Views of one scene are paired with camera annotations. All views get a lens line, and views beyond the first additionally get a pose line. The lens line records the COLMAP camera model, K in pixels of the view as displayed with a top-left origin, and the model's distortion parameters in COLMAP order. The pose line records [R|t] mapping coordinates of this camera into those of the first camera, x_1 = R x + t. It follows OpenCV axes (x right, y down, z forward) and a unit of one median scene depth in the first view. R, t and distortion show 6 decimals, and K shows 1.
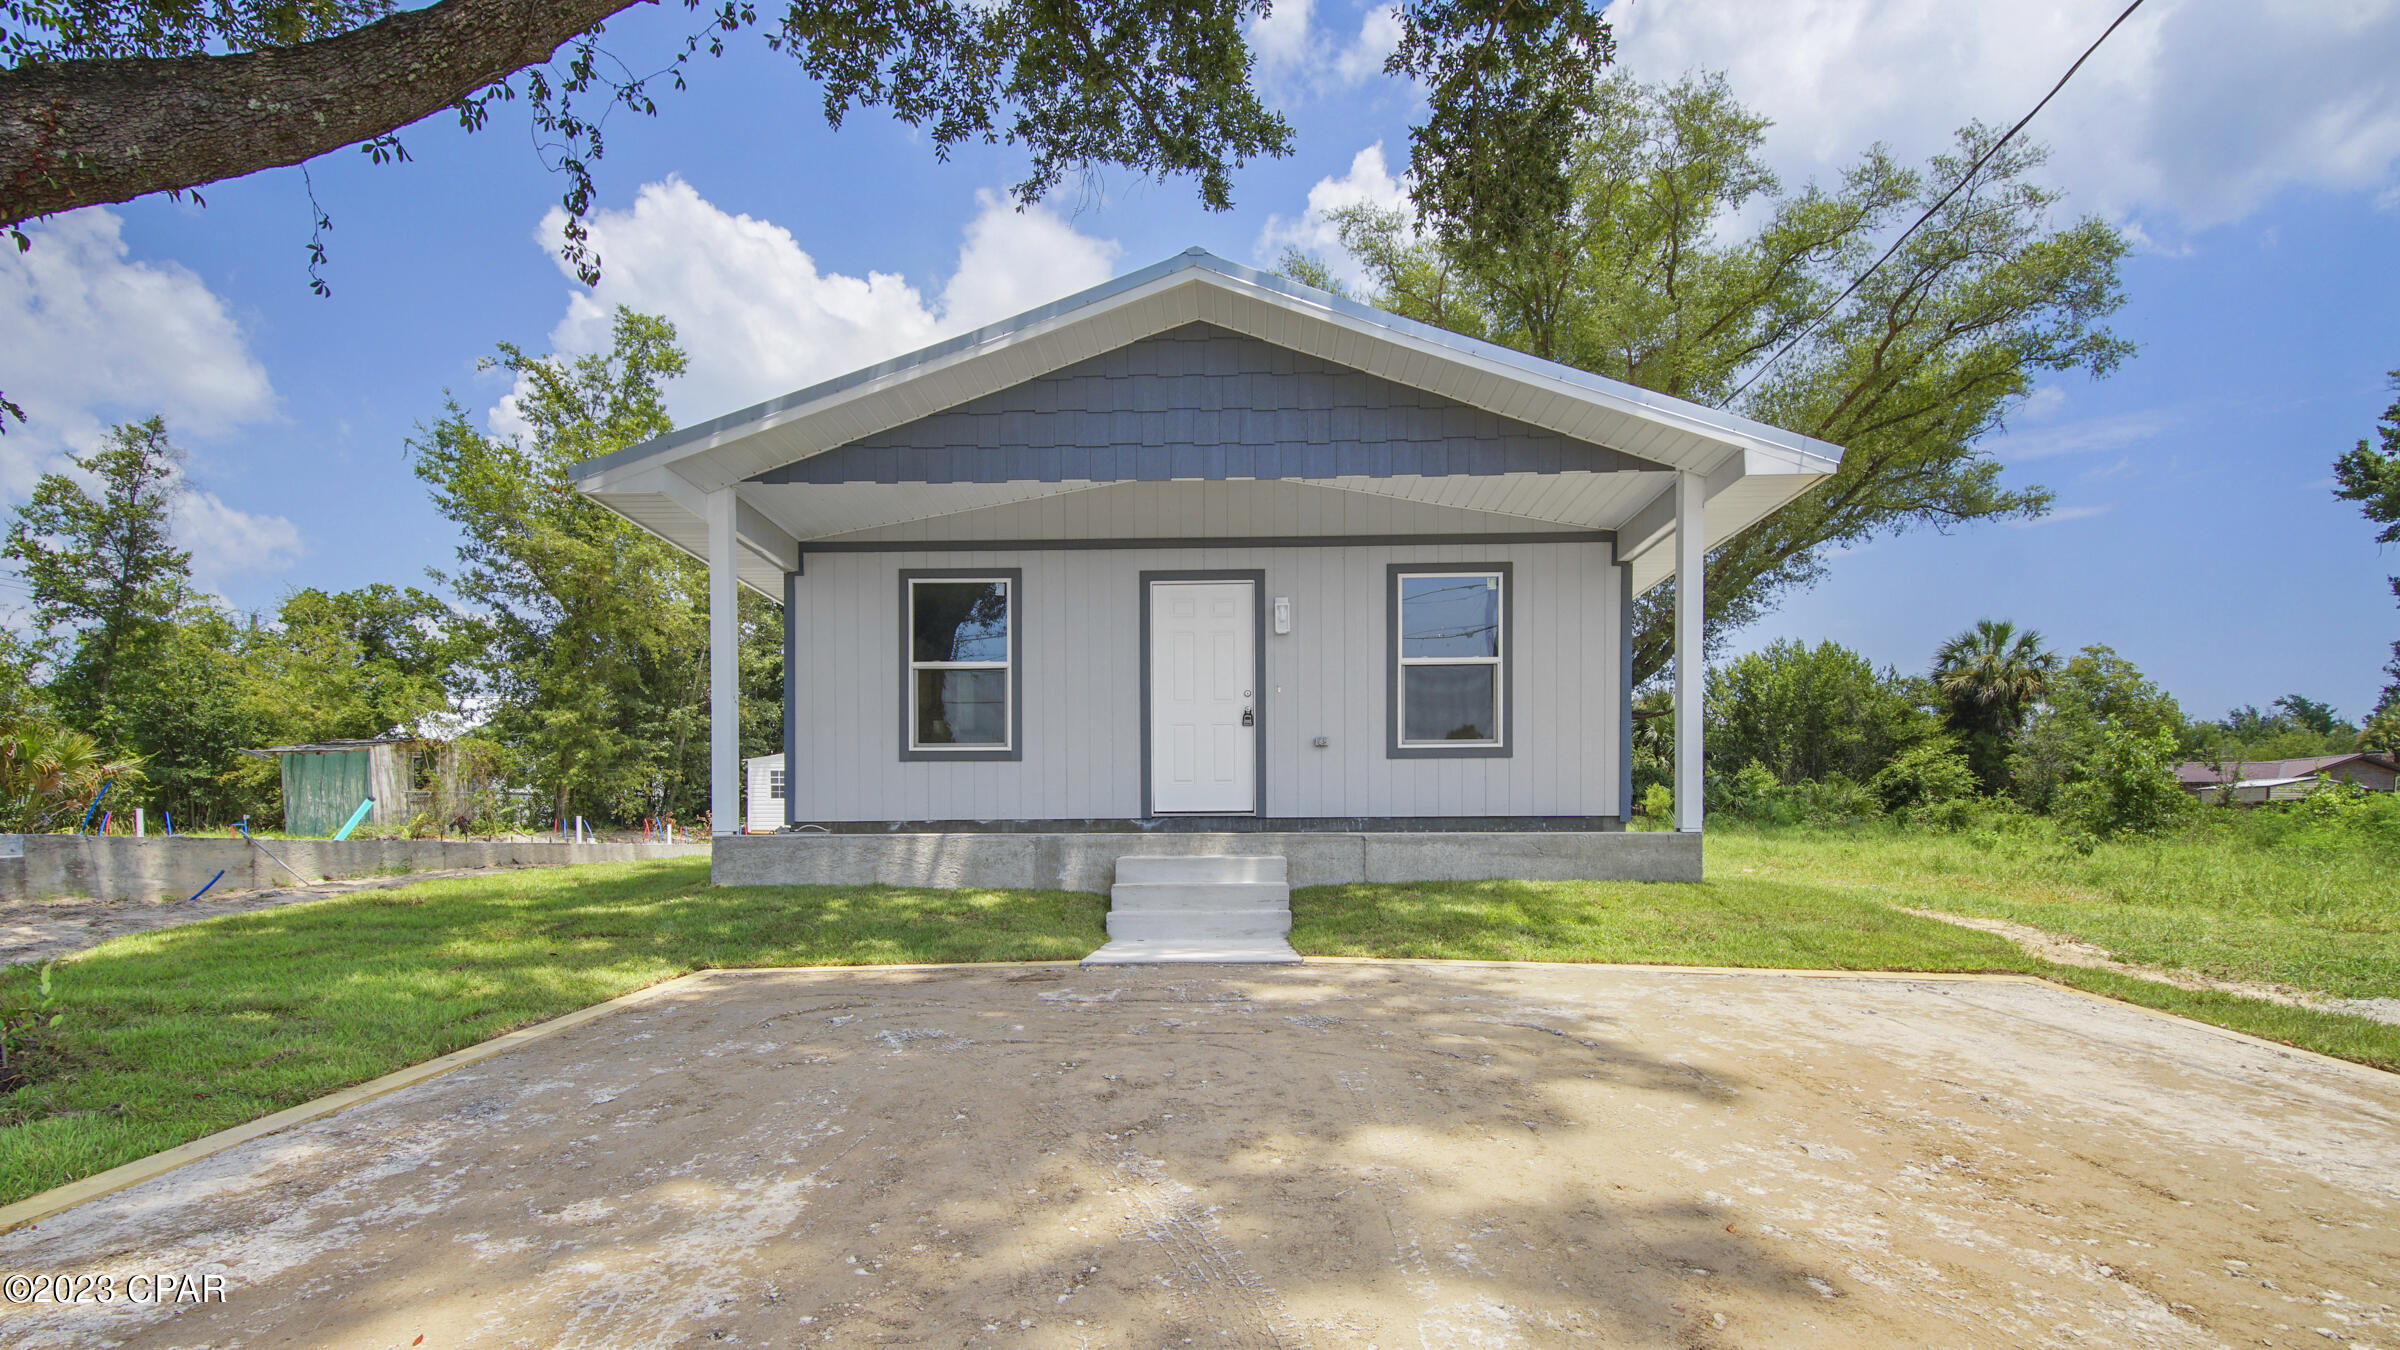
lens RADIAL K [[977.1, 0, 1247.8], [0, 977.1, 688.6], [0, 0, 1]] dist [0.011841, -0.000061]
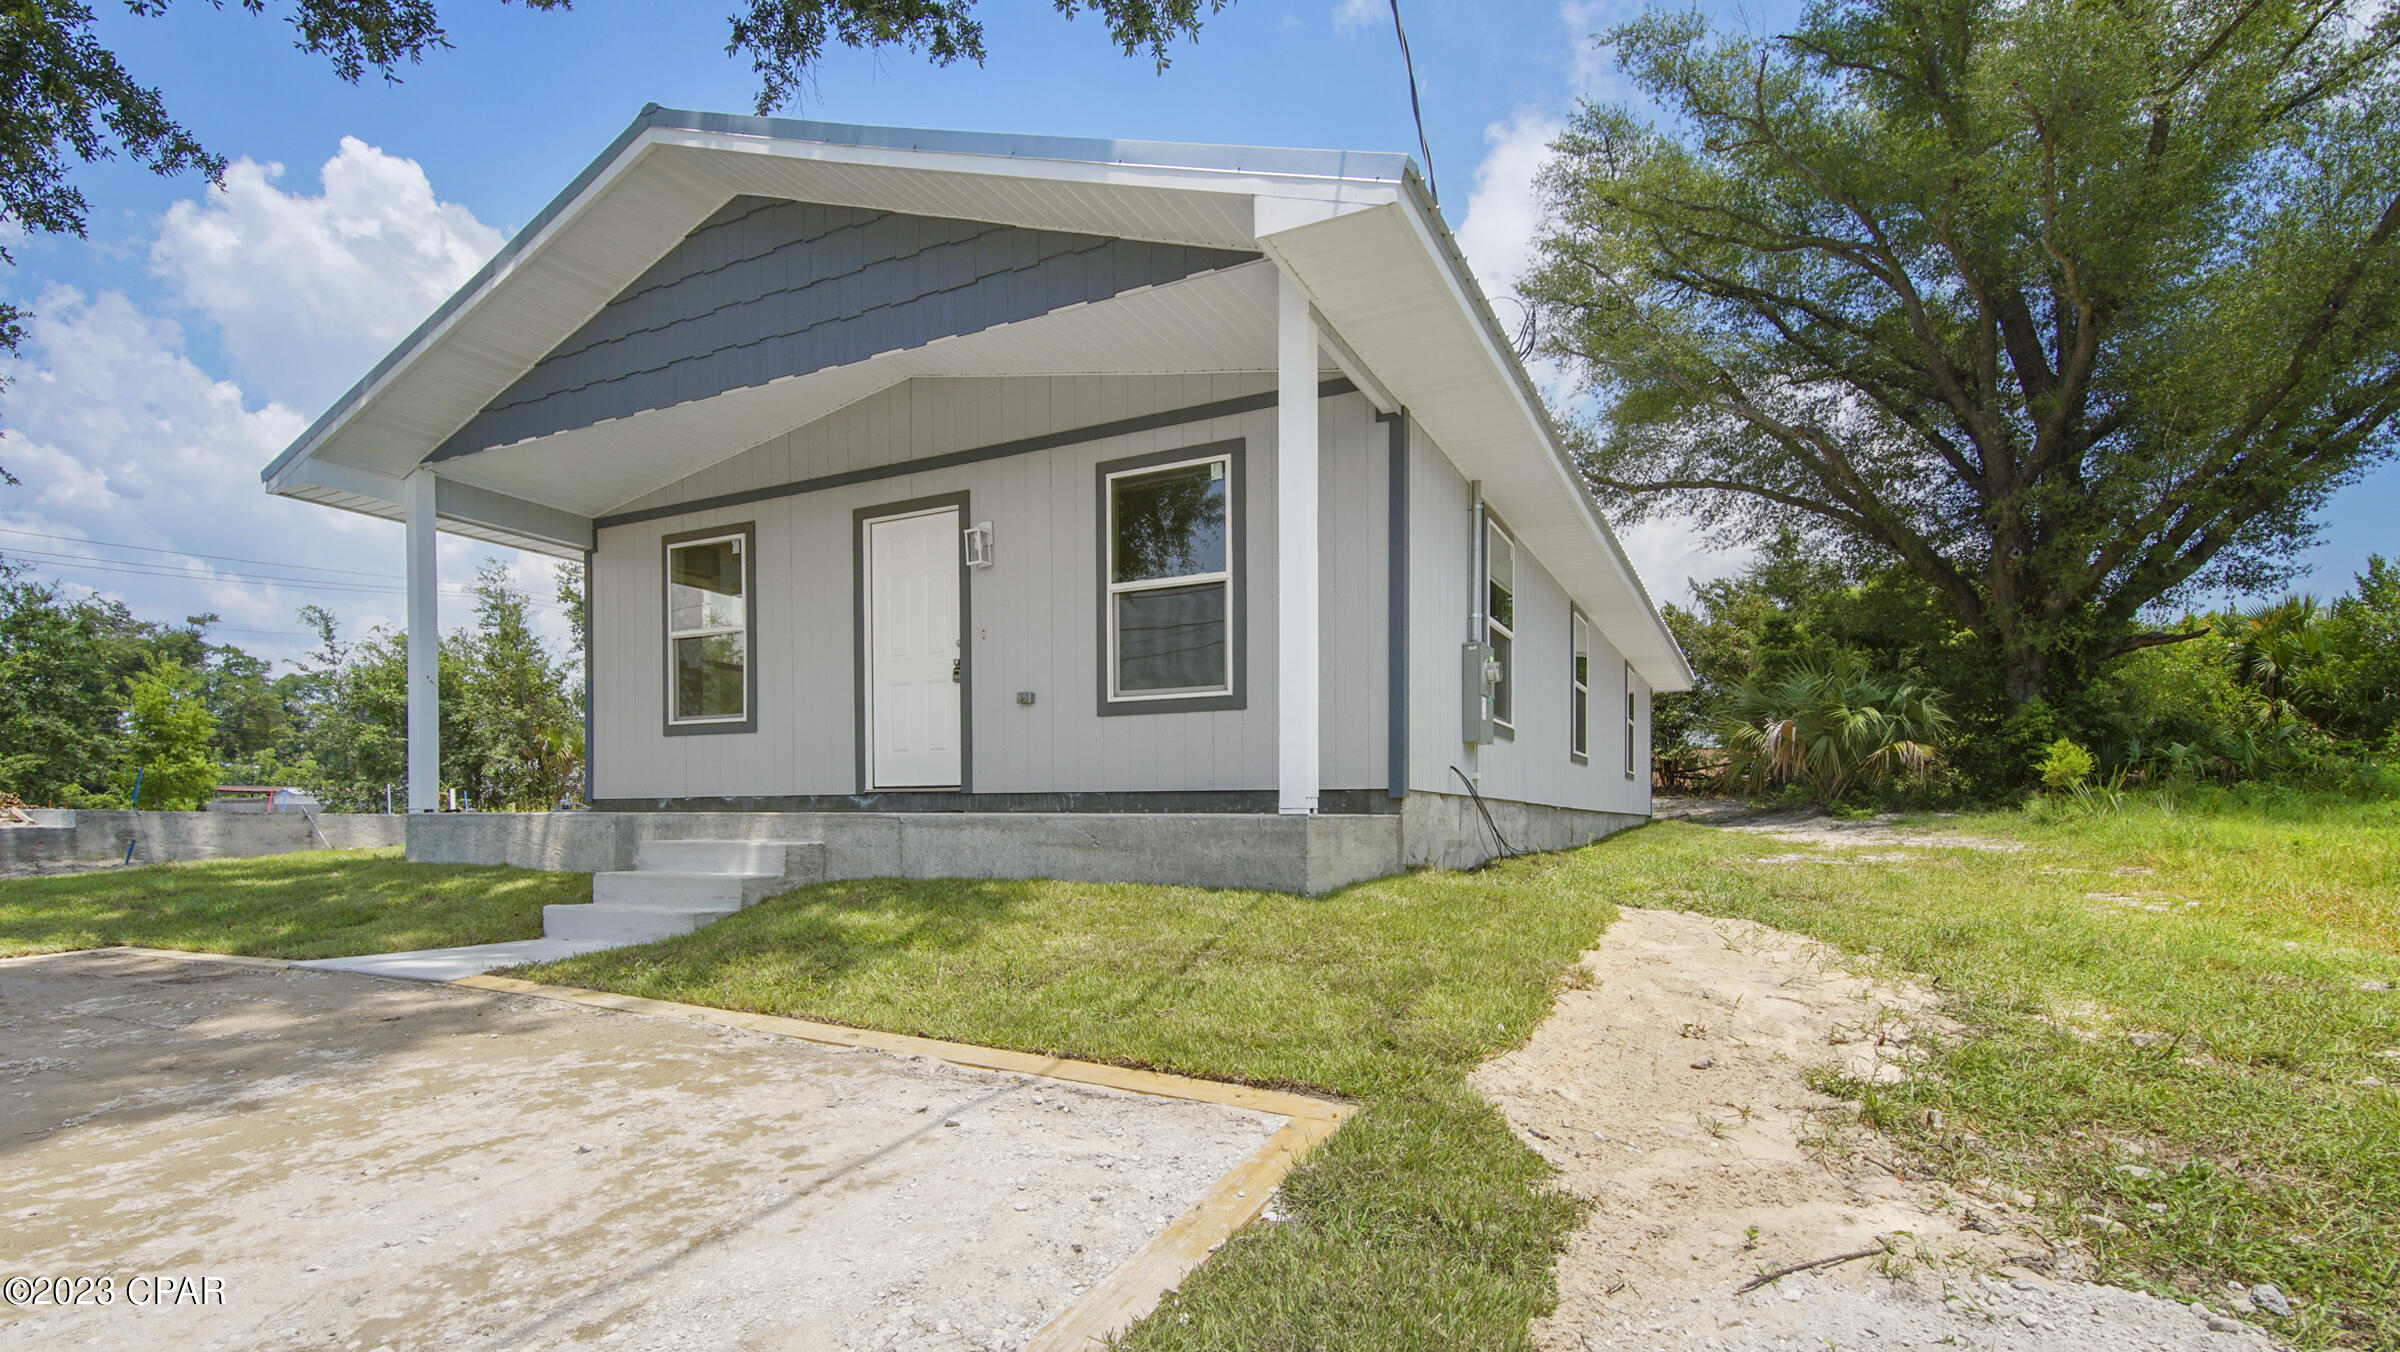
lens RADIAL K [[1043.7, 0, 1193.2], [0, 1043.7, 686.6], [0, 0, 1]] dist [0.023009, -0.000224]
pose [[0.907904, -0.045195, -0.416735, 0.555078], [0.057850, 0.998167, 0.017779, 0.037844], [0.415167, -0.040250, 0.908854, 0.285256]]
